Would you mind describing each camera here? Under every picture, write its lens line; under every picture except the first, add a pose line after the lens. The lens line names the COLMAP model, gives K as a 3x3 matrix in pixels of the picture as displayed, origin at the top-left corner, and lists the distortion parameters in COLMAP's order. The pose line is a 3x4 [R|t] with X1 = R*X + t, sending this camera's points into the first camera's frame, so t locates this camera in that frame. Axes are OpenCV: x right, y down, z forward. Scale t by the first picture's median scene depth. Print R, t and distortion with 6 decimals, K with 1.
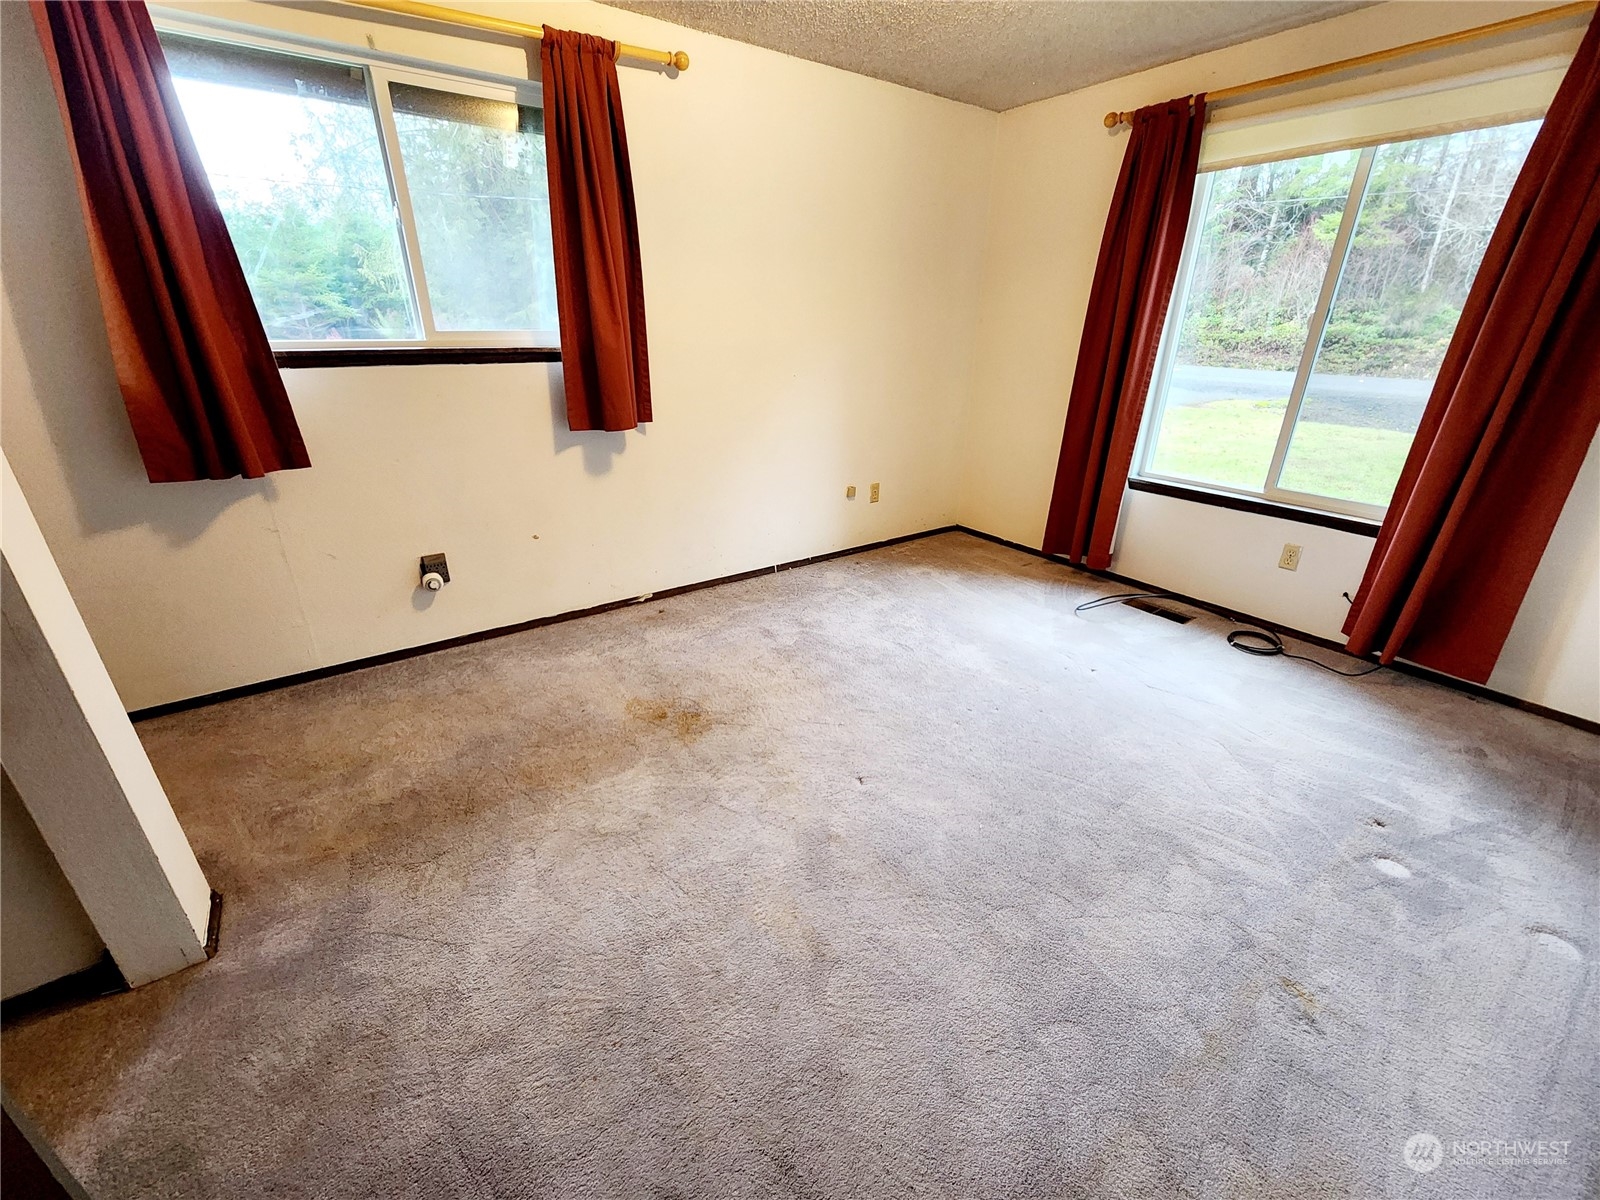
lens RADIAL K [[659.9, 0, 797.7], [0, 659.9, 607.6], [0, 0, 1]] dist [-0.002041, 0.002192]
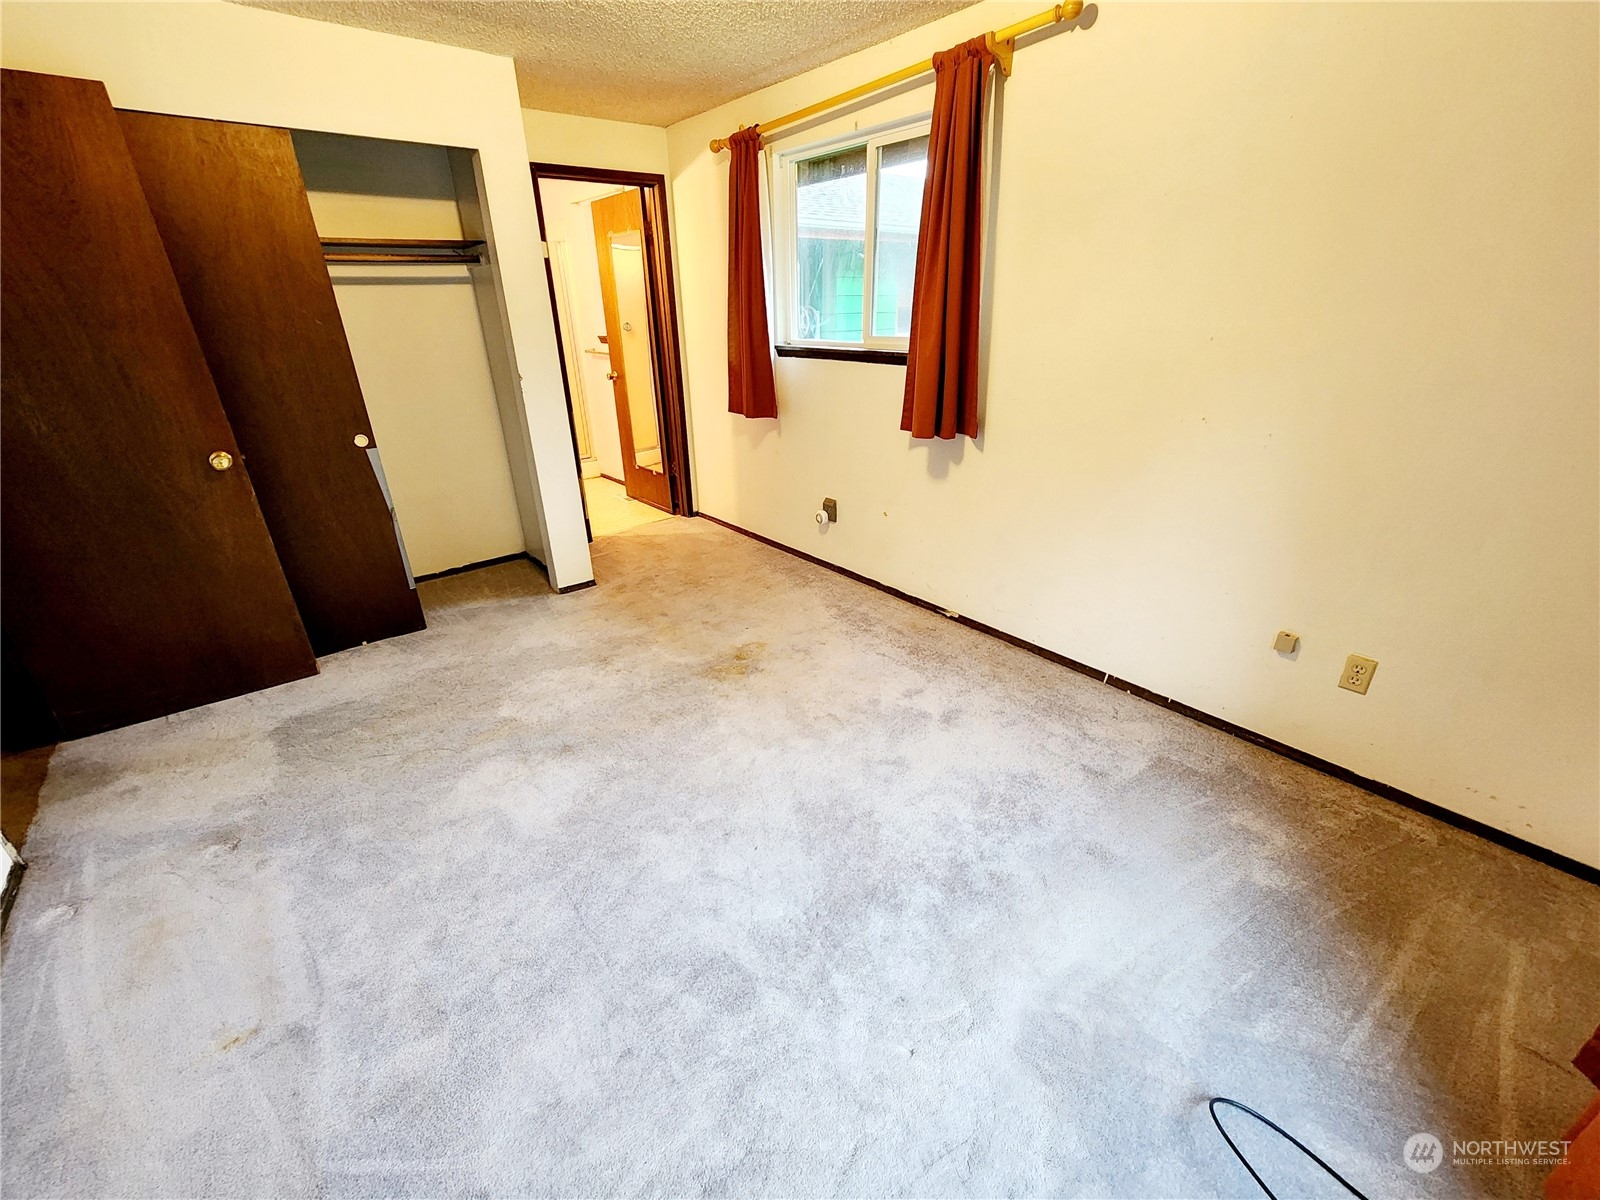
lens RADIAL K [[659.9, 0, 801.3], [0, 659.9, 606.0], [0, 0, 1]] dist [-0.002041, 0.002192]
pose [[0.072816, 0.402795, -0.912389, 0.654549], [-0.382228, 0.856239, 0.347501, -0.288748], [0.921195, 0.323437, 0.216307, 0.608889]]
